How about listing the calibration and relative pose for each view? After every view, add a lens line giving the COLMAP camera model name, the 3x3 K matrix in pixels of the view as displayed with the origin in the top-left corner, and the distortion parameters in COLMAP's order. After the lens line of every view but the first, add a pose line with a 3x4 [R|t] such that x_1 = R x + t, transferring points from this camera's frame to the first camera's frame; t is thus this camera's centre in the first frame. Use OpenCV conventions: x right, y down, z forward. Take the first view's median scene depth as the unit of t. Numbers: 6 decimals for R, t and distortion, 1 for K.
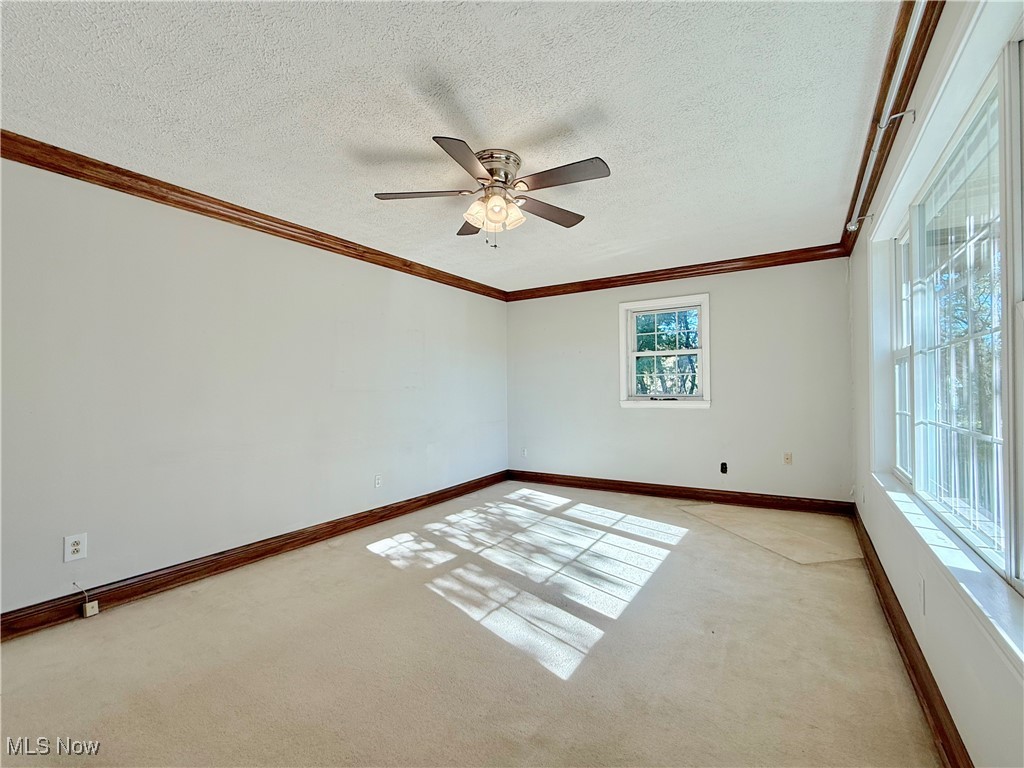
lens RADIAL K [[454.6, 0, 512.0], [0, 454.6, 384.0], [0, 0, 1]] dist [-0.000077, -0.000002]
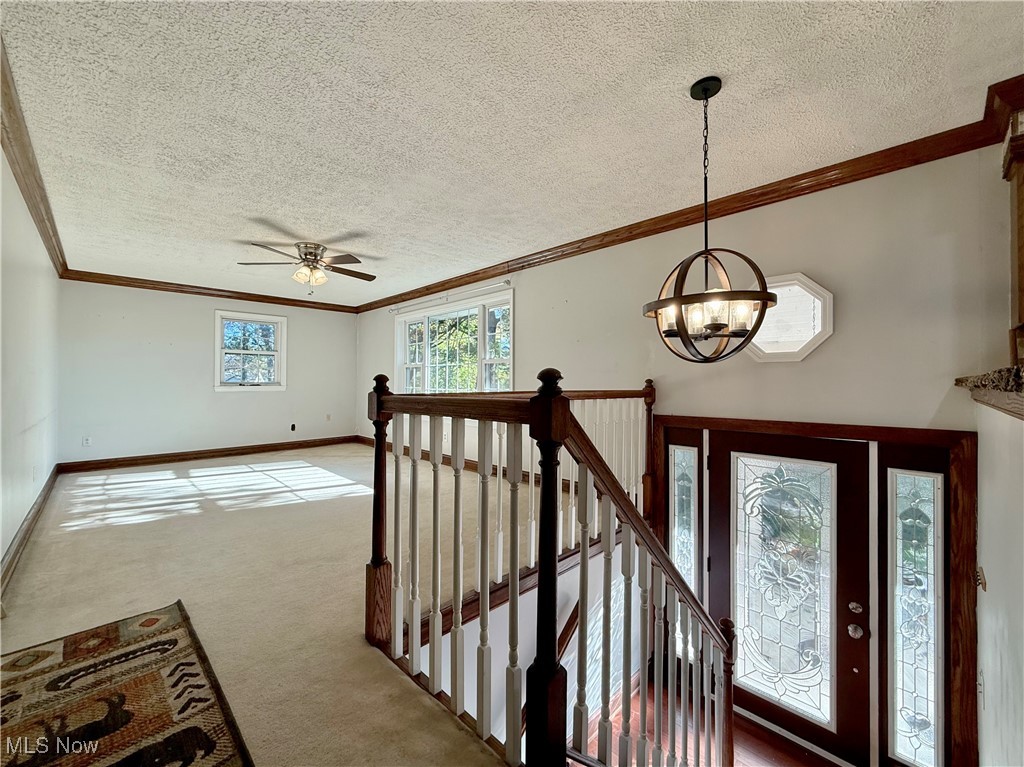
lens RADIAL K [[406.1, 0, 510.3], [0, 406.1, 381.8], [0, 0, 1]] dist [-0.000089, -0.000155]
pose [[0.212437, 0.008708, 0.977136, -0.777448], [-0.020299, 0.999784, -0.004497, 0.013857], [-0.976964, -0.018879, 0.212568, -0.053922]]
